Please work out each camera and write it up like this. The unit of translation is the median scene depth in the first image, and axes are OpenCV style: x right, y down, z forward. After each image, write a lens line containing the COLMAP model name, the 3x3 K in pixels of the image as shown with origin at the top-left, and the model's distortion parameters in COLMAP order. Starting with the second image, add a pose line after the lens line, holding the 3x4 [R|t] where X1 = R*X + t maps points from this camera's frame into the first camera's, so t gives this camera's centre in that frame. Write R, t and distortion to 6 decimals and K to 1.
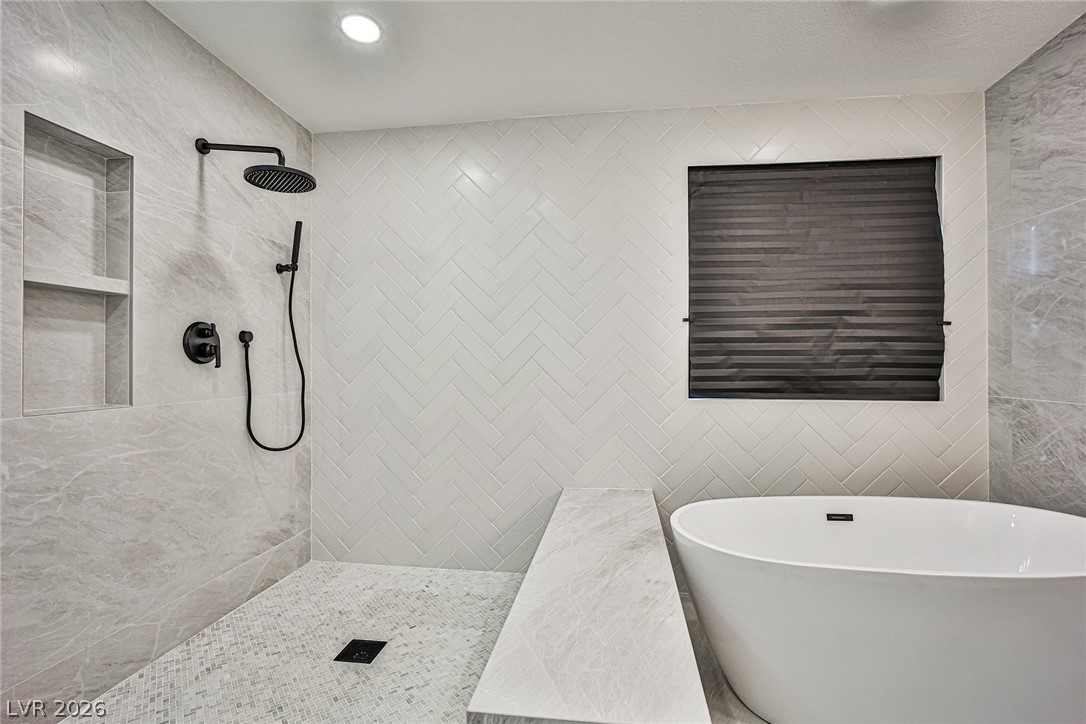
lens RADIAL K [[511.8, 0, 530.3], [0, 511.8, 359.3], [0, 0, 1]] dist [-0.025430, 0.010933]
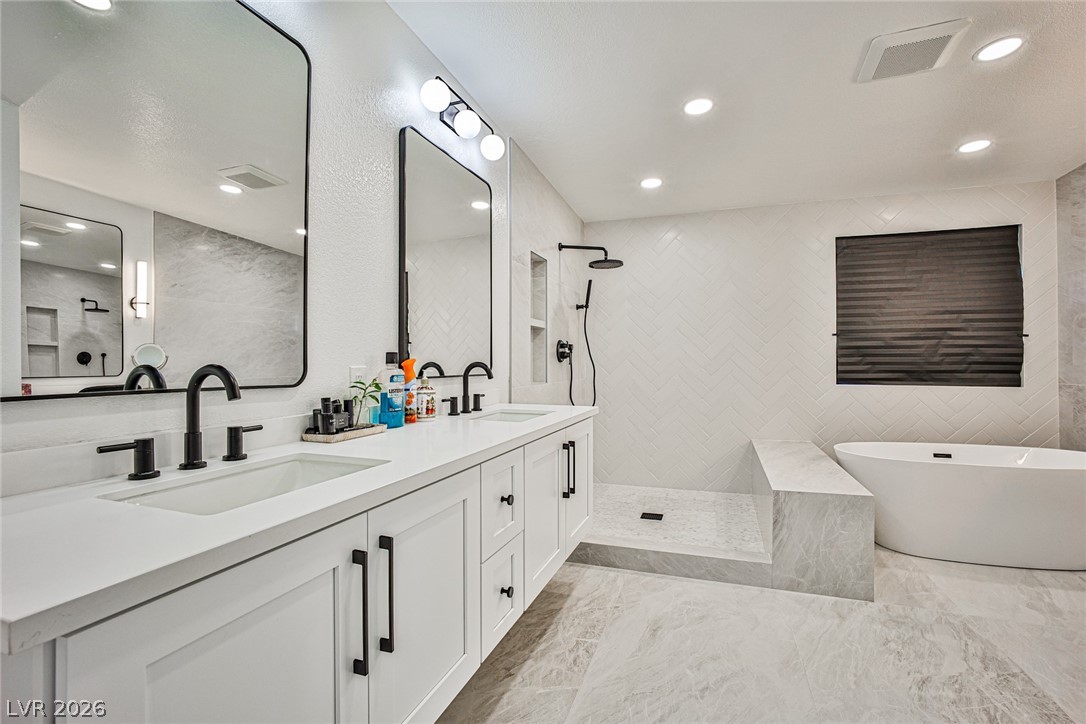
lens RADIAL K [[511.8, 0, 514.7], [0, 511.8, 359.8], [0, 0, 1]] dist [-0.025430, 0.010933]
pose [[0.981610, -0.001475, -0.190892, -0.378826], [0.001472, 0.999999, -0.000155, -0.000339], [0.190892, -0.000128, 0.981611, -0.755155]]
